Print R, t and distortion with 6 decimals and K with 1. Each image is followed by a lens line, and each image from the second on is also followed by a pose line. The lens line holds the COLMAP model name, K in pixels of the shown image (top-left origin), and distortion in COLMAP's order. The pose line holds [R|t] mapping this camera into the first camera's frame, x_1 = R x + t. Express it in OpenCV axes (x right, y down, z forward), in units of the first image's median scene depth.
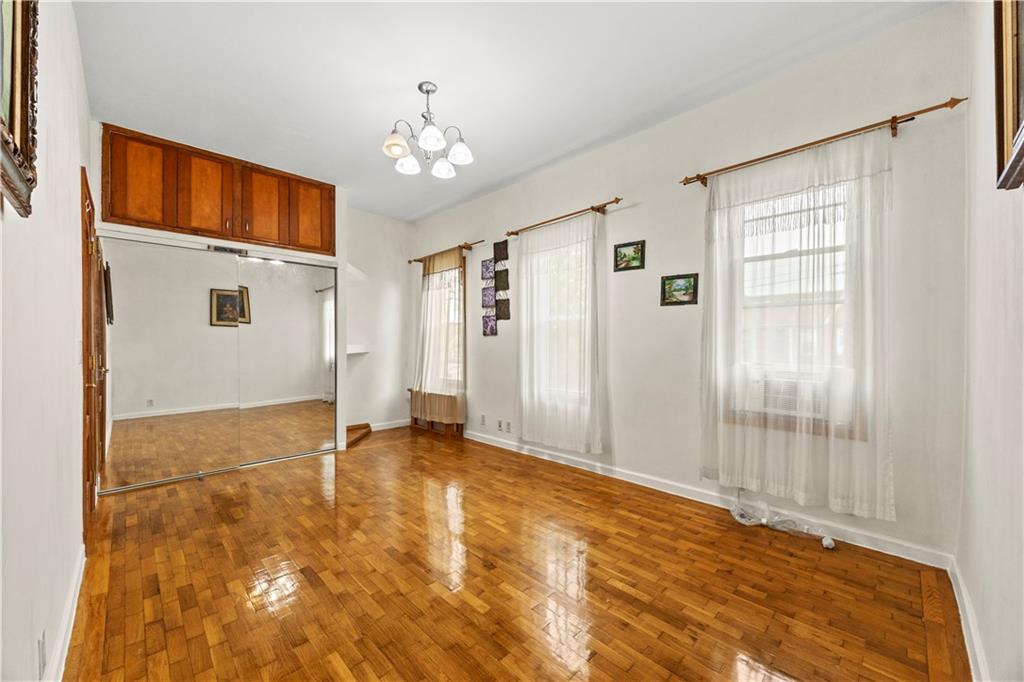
lens RADIAL K [[394.2, 0, 512.5], [0, 394.2, 345.2], [0, 0, 1]] dist [0.001348, 0.000157]
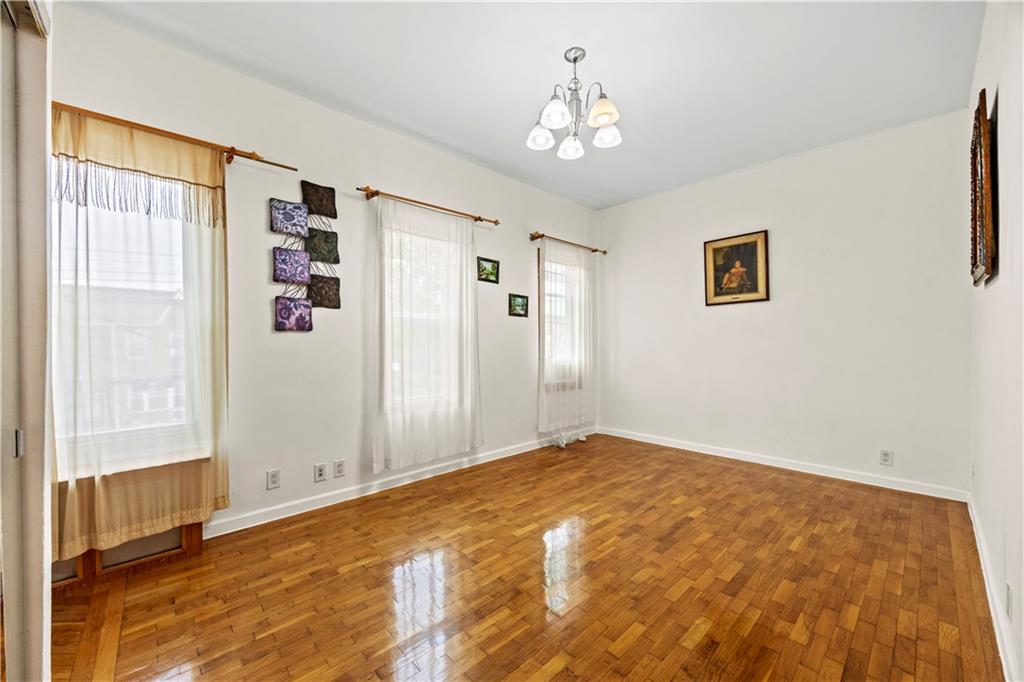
lens RADIAL K [[394.2, 0, 513.0], [0, 394.2, 342.9], [0, 0, 1]] dist [0.001348, 0.000157]
pose [[0.020796, 0.003399, 0.999778, -0.770326], [0.007754, 0.999964, -0.003561, -0.002621], [-0.999754, 0.007827, 0.020769, 0.786337]]
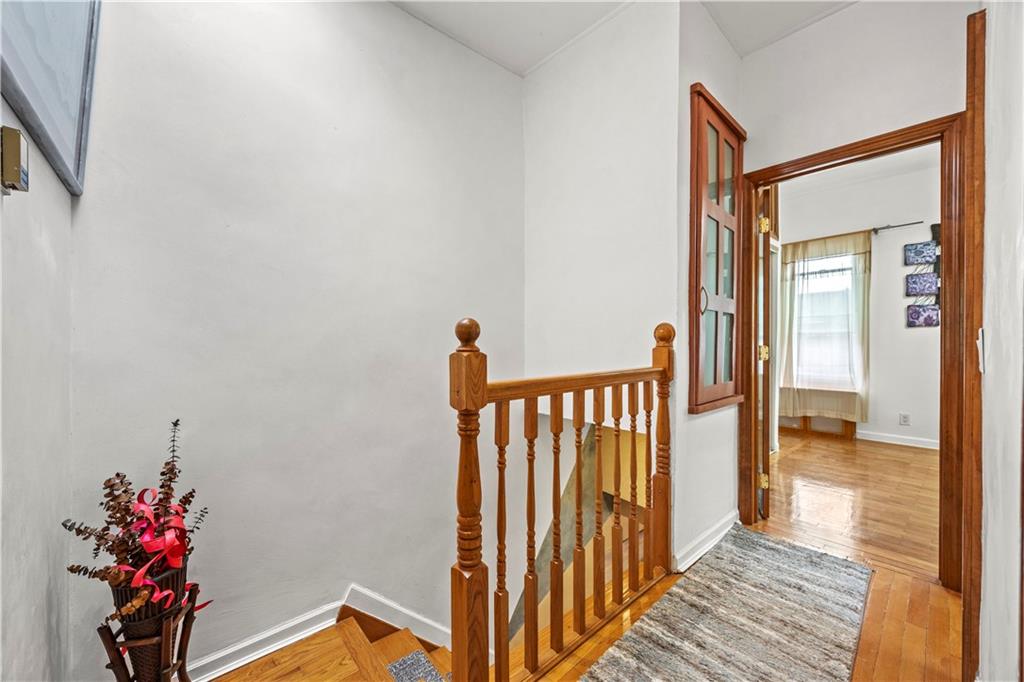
lens RADIAL K [[394.2, 0, 513.0], [0, 394.2, 345.4], [0, 0, 1]] dist [0.001348, 0.000157]
pose [[0.999052, -0.002603, -0.043457, -1.148801], [0.003036, 0.999947, 0.009888, 0.007866], [0.043429, -0.010010, 0.999006, 0.059893]]
